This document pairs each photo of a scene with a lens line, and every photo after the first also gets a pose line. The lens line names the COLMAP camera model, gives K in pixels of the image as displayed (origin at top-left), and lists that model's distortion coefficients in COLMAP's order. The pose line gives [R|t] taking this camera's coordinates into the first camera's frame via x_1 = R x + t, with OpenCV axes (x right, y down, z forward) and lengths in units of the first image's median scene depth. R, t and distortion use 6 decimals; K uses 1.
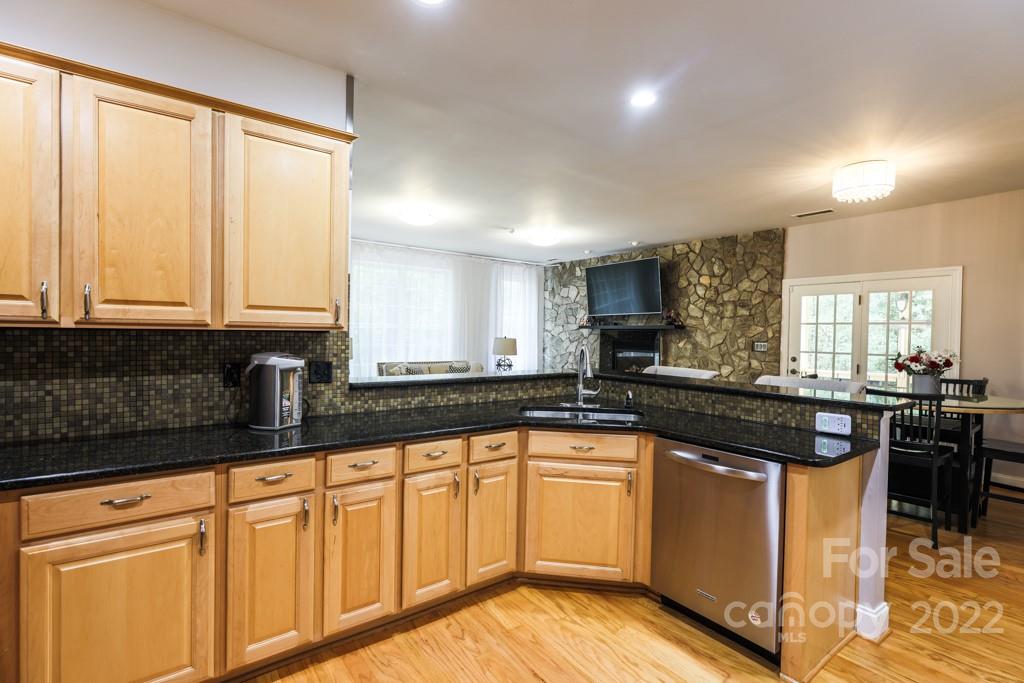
lens RADIAL K [[466.2, 0, 512.0], [0, 466.2, 341.5], [0, 0, 1]] dist [-0.002102, -0.000551]
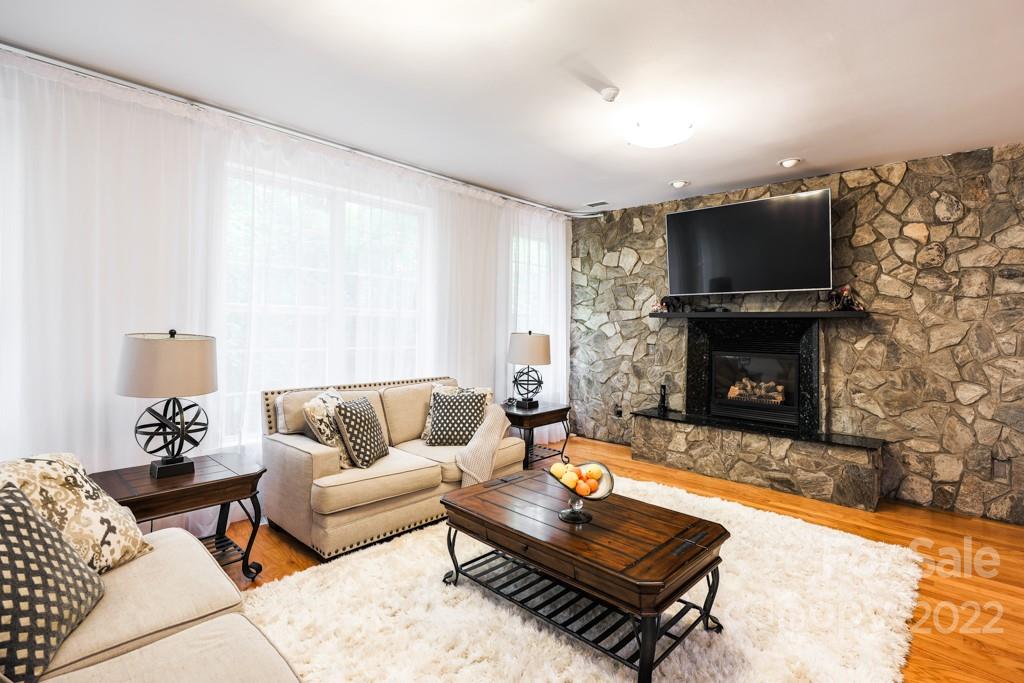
lens RADIAL K [[487.8, 0, 542.2], [0, 487.8, 326.0], [0, 0, 1]] dist [-0.000580, -0.000109]
pose [[0.980134, 0.000321, 0.198336, -0.139654], [0.002526, 0.999897, -0.014097, -0.009578], [-0.198320, 0.014318, 0.980033, 0.497565]]
